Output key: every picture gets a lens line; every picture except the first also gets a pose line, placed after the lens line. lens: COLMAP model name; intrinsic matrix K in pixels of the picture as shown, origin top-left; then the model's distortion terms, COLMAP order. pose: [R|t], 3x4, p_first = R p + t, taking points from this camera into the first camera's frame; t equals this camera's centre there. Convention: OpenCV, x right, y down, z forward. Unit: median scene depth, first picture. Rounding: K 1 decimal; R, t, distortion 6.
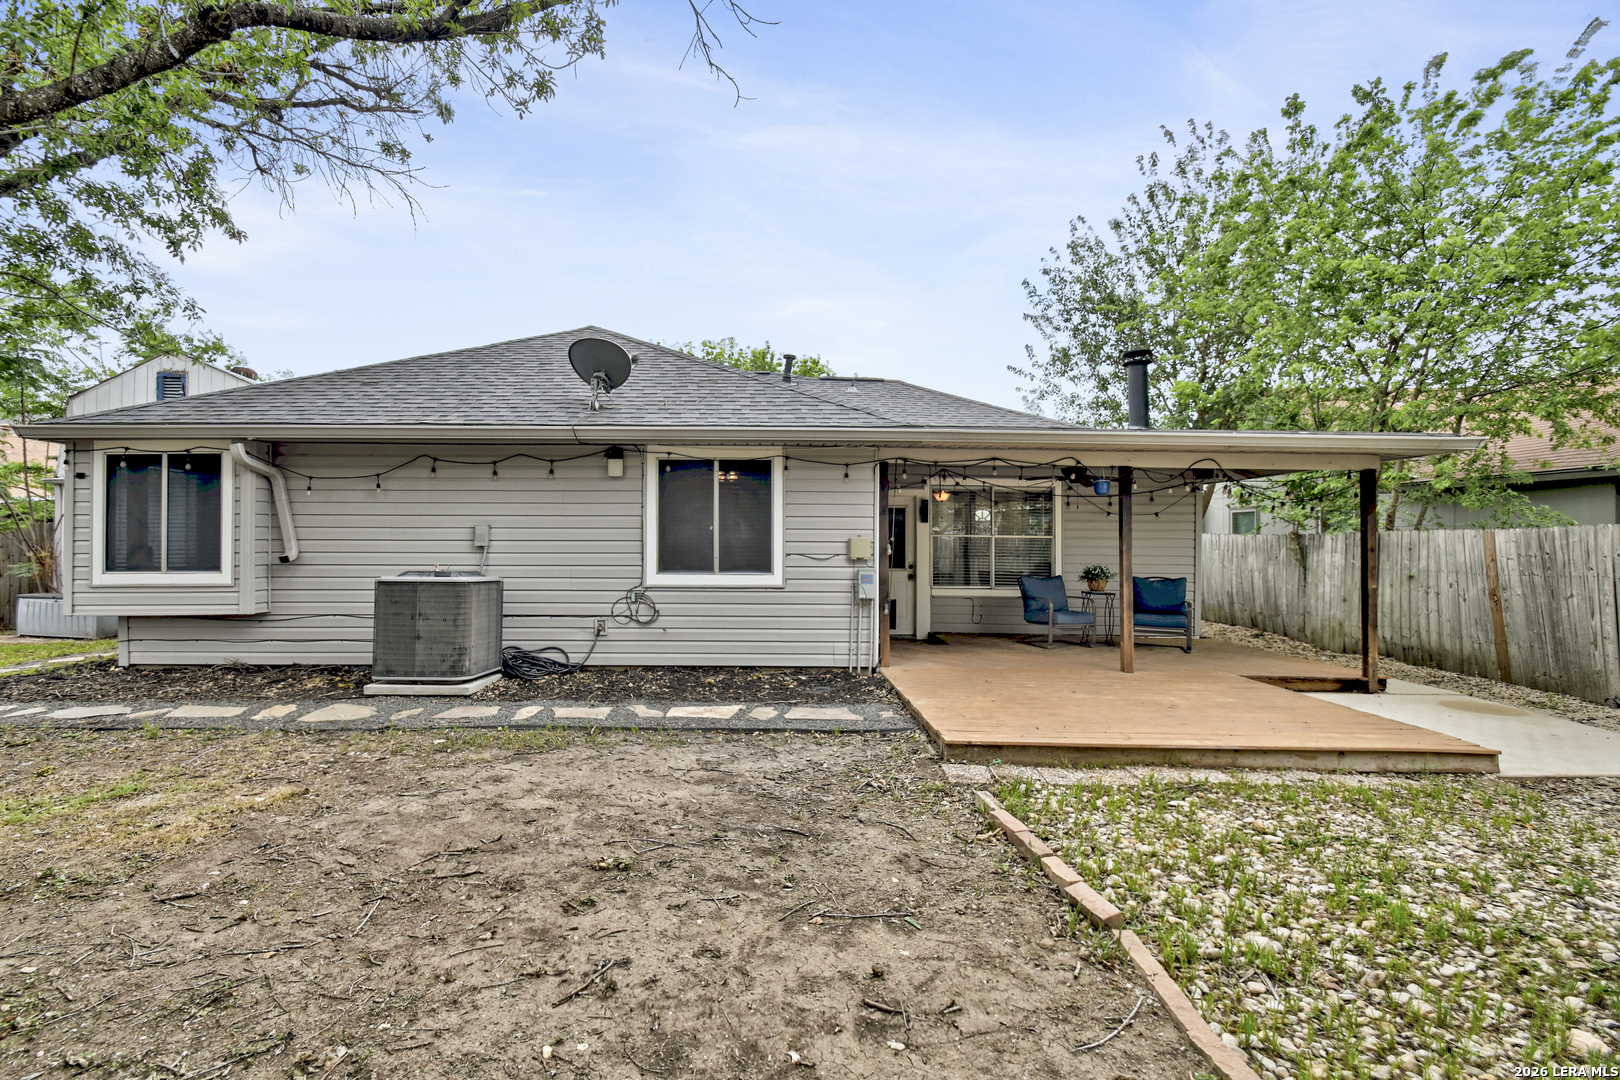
lens RADIAL K [[762.7, 0, 808.2], [0, 762.7, 536.5], [0, 0, 1]] dist [0.002305, -0.006120]
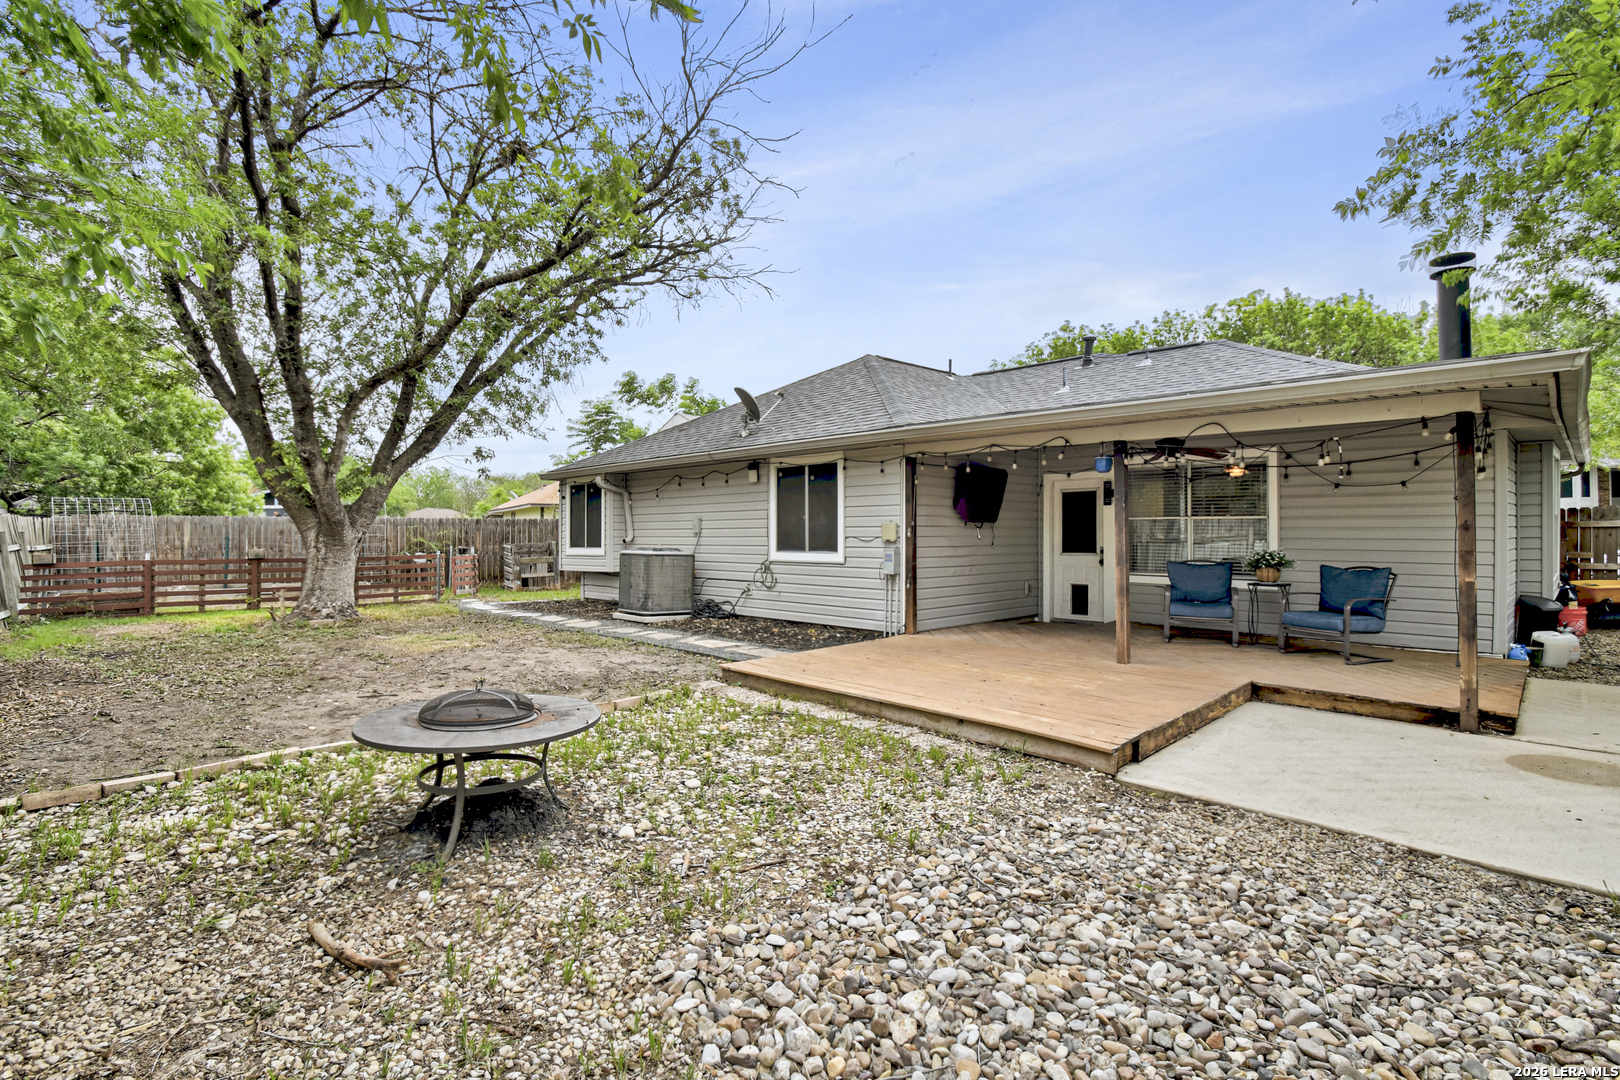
lens RADIAL K [[762.7, 0, 794.2], [0, 762.7, 541.9], [0, 0, 1]] dist [0.002305, -0.006120]
pose [[0.698060, -0.000354, -0.716039, 0.805575], [0.014492, 0.999802, 0.013634, 0.012691], [0.715893, -0.019894, 0.697927, 0.067824]]
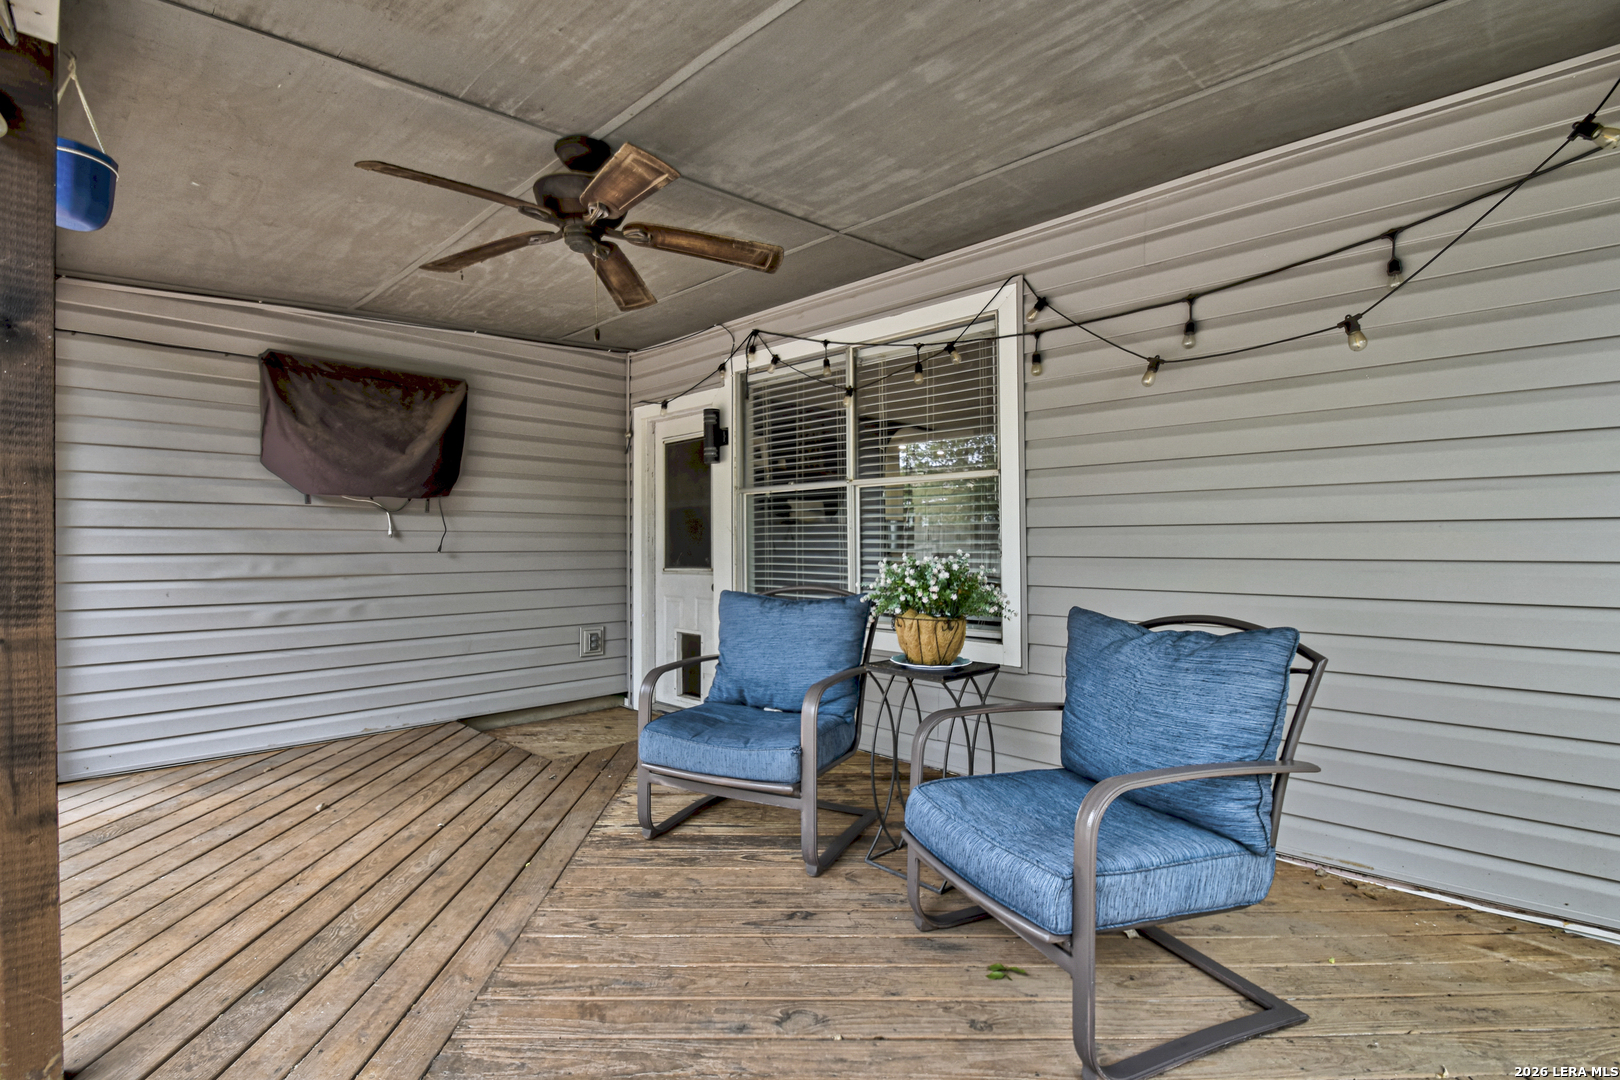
lens RADIAL K [[762.7, 0, 776.9], [0, 762.7, 549.0], [0, 0, 1]] dist [0.002305, -0.006120]
pose [[0.703946, -0.006426, -0.710224, 0.693393], [0.015876, 0.999852, 0.006689, 0.040473], [0.710076, -0.015984, 0.703944, 1.031204]]
